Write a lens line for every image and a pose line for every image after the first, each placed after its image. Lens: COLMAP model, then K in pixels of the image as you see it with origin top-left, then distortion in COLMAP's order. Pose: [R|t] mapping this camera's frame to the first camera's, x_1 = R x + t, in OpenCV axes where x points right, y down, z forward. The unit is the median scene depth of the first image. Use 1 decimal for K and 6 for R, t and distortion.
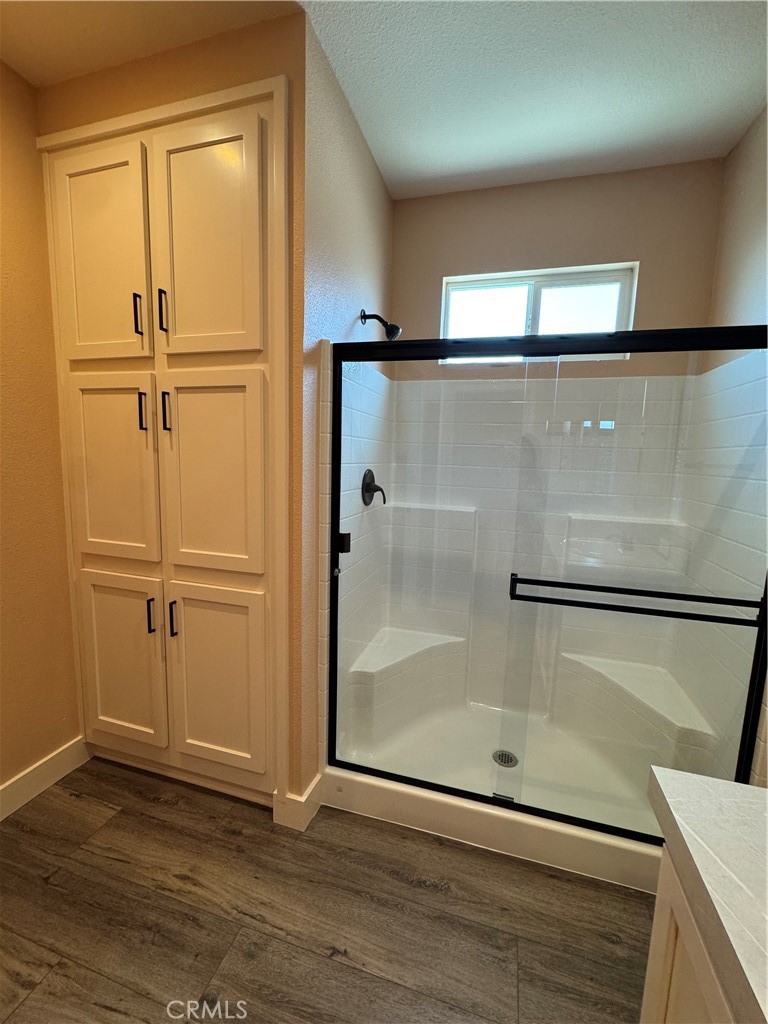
lens RADIAL K [[424.1, 0, 384.3], [0, 424.1, 514.4], [0, 0, 1]] dist [-0.008547, 0.000298]
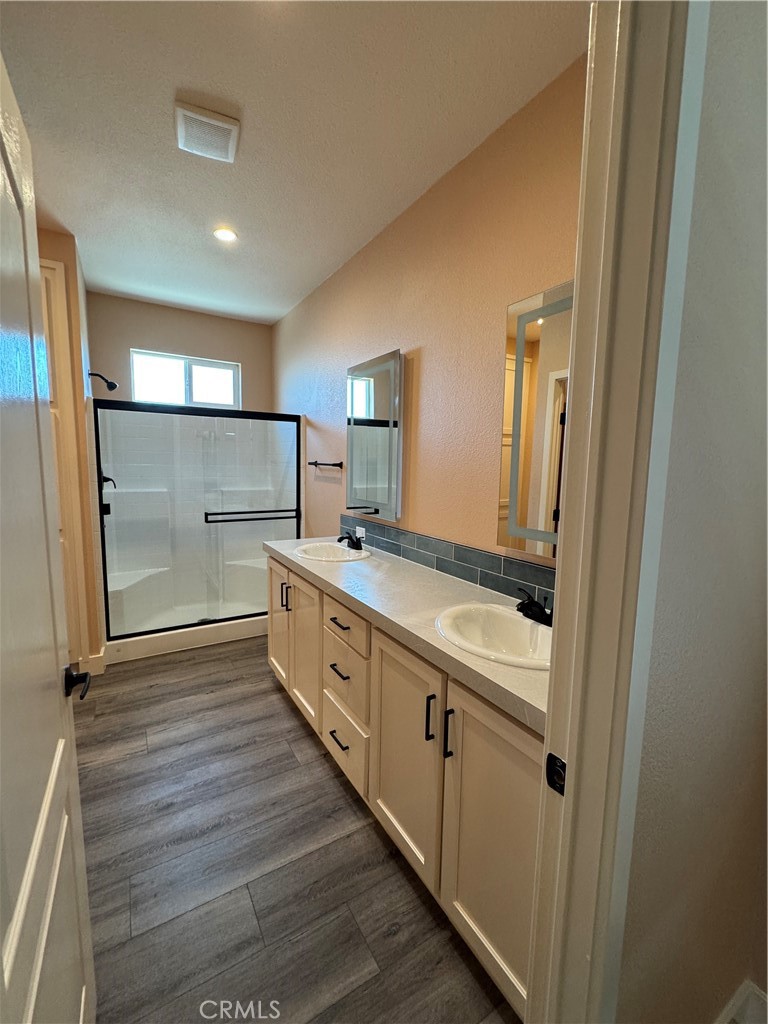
lens RADIAL K [[424.1, 0, 379.2], [0, 424.1, 509.9], [0, 0, 1]] dist [-0.008547, 0.000298]
pose [[0.679764, -0.097519, 0.726919, -0.613746], [0.101170, 0.994114, 0.038757, 0.119821], [-0.726420, 0.047197, 0.685629, -1.054983]]
